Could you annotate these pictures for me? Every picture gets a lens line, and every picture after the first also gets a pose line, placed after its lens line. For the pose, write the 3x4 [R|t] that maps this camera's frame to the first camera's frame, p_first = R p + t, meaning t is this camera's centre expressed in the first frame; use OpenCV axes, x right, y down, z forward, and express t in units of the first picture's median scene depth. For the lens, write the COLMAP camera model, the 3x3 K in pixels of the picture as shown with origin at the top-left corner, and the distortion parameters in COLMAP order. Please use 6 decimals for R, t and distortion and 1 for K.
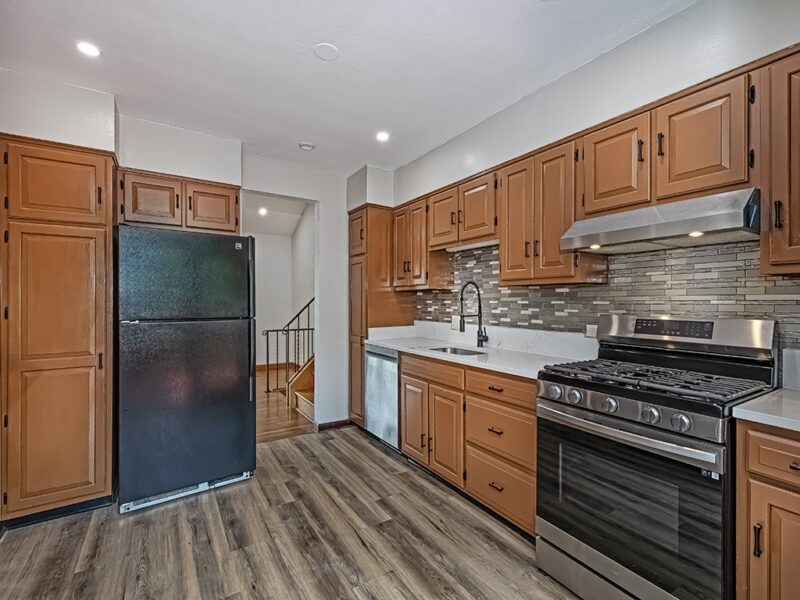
lens RADIAL K [[370.4, 0, 400.0], [0, 370.4, 300.0], [0, 0, 1]] dist [0.001039, -0.000184]
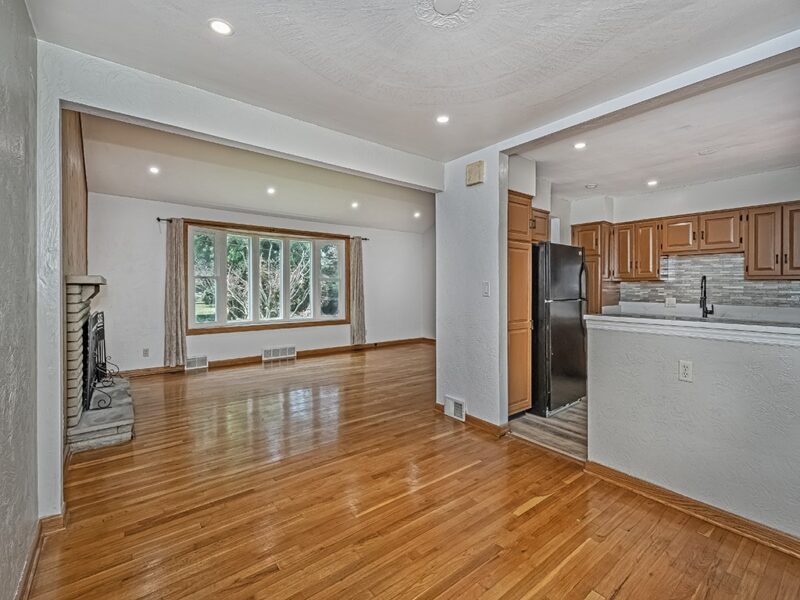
lens RADIAL K [[357.3, 0, 399.4], [0, 357.3, 281.1], [0, 0, 1]] dist [0.000903, -0.000007]
pose [[0.998019, -0.000586, 0.062906, -1.023842], [0.001387, 0.999918, -0.012694, -0.008415], [-0.062893, 0.012756, 0.997939, -0.375766]]
